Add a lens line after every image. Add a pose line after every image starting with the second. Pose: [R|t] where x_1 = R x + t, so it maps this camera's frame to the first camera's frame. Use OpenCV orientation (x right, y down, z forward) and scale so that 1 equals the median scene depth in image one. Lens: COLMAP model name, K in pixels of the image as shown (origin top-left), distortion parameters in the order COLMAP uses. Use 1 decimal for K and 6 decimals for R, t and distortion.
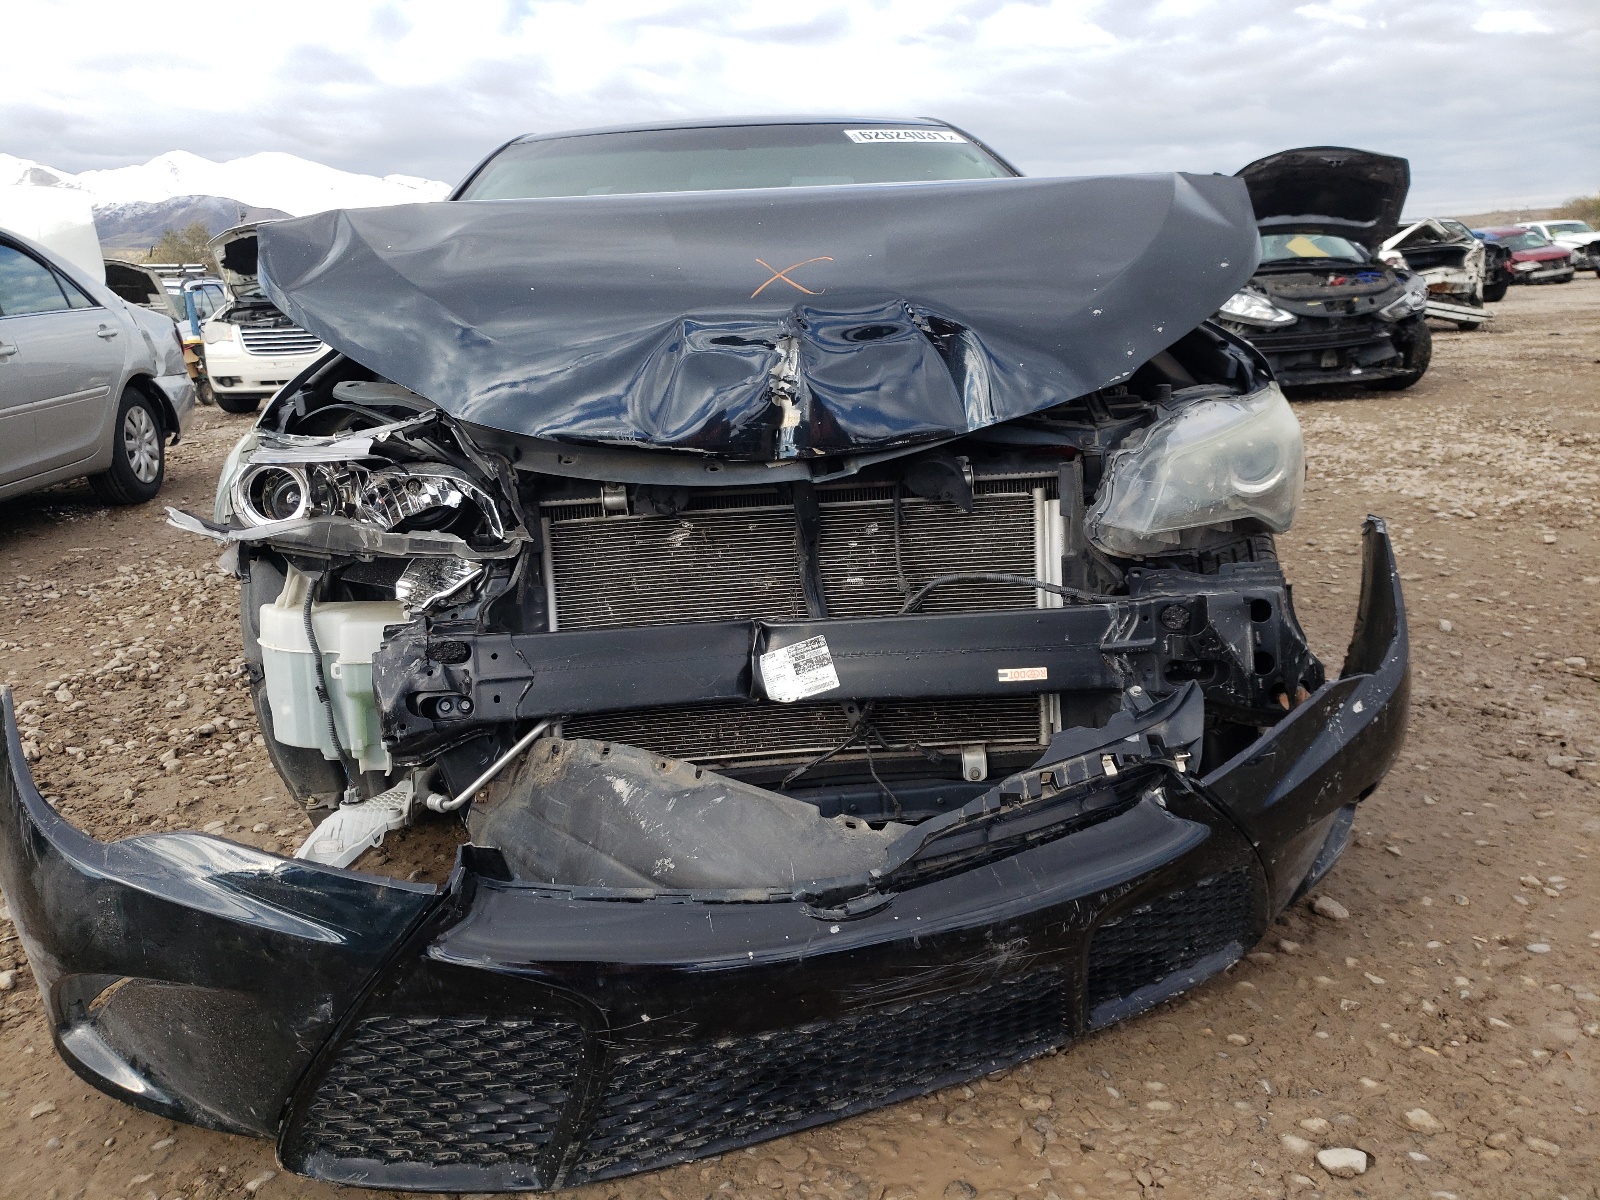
lens RADIAL K [[1233.5, 0, 799.3], [0, 1233.5, 598.9], [0, 0, 1]] dist [0.030816, -0.005621]
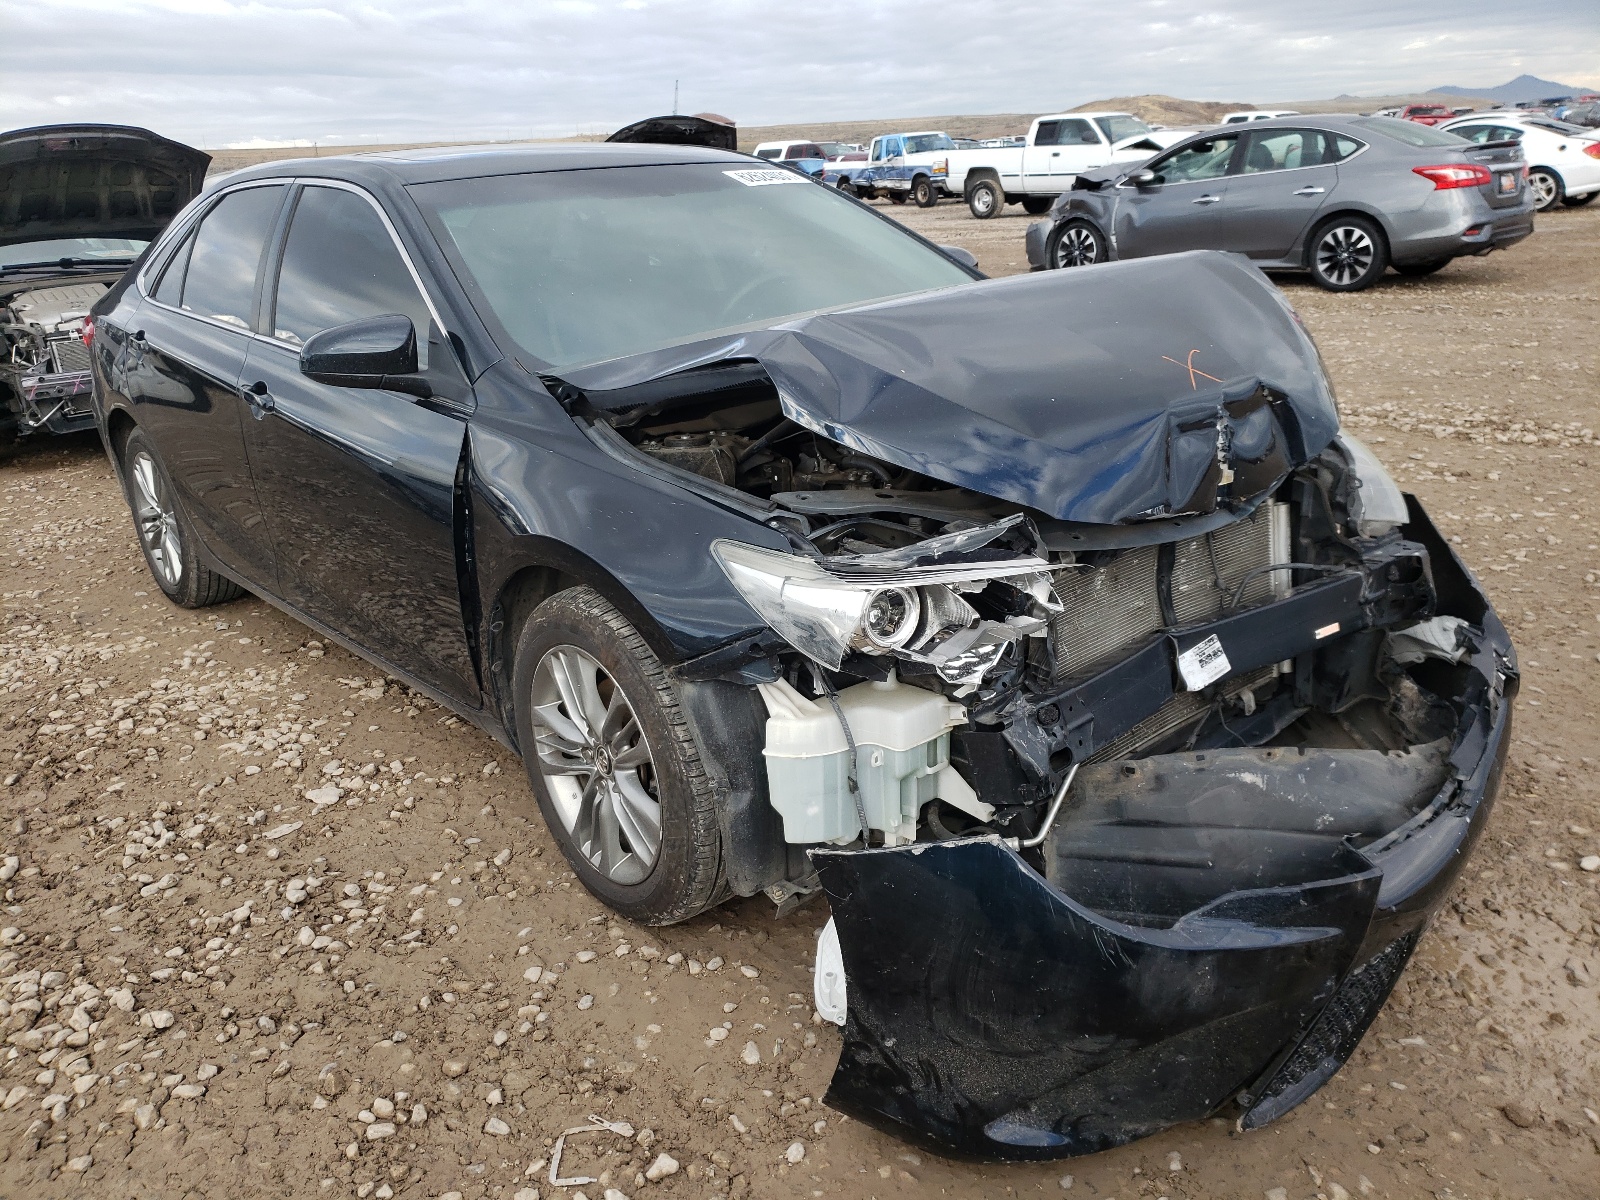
lens RADIAL K [[1219.1, 0, 802.2], [0, 1219.1, 602.5], [0, 0, 1]] dist [0.003926, 0.008528]
pose [[0.811708, -0.197601, 0.549622, -1.057523], [0.163536, 0.980282, 0.110917, -0.222105], [-0.560702, -0.000149, 0.828018, 0.163265]]
